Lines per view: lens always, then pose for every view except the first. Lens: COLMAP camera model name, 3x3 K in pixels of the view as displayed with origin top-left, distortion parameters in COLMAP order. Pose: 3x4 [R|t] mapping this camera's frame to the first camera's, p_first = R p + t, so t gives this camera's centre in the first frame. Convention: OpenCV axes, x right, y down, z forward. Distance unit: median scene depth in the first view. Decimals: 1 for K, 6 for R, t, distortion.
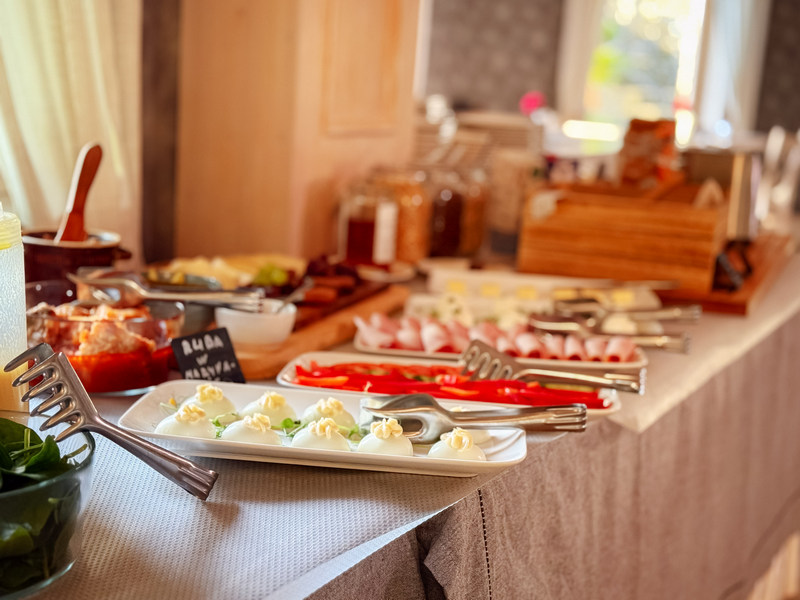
lens RADIAL K [[1121.1, 0, 400.0], [0, 1121.1, 300.0], [0, 0, 1]] dist [-0.003714, -0.003948]
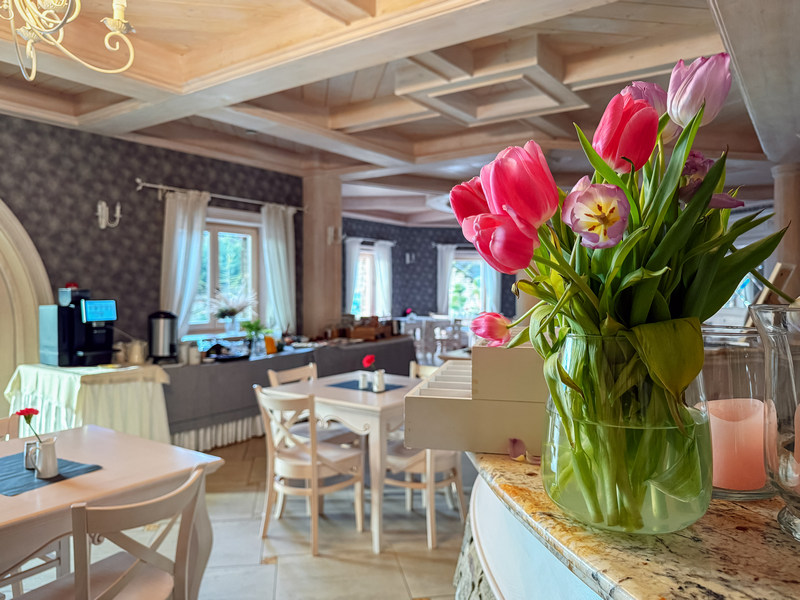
lens RADIAL K [[583.9, 0, 400.0], [0, 583.9, 300.0], [0, 0, 1]] dist [-0.000016, -0.000017]
pose [[0.990546, -0.051113, -0.127307, 0.904694], [0.026734, 0.982128, -0.186308, 0.431715], [0.134554, 0.181143, 0.974209, -2.582492]]
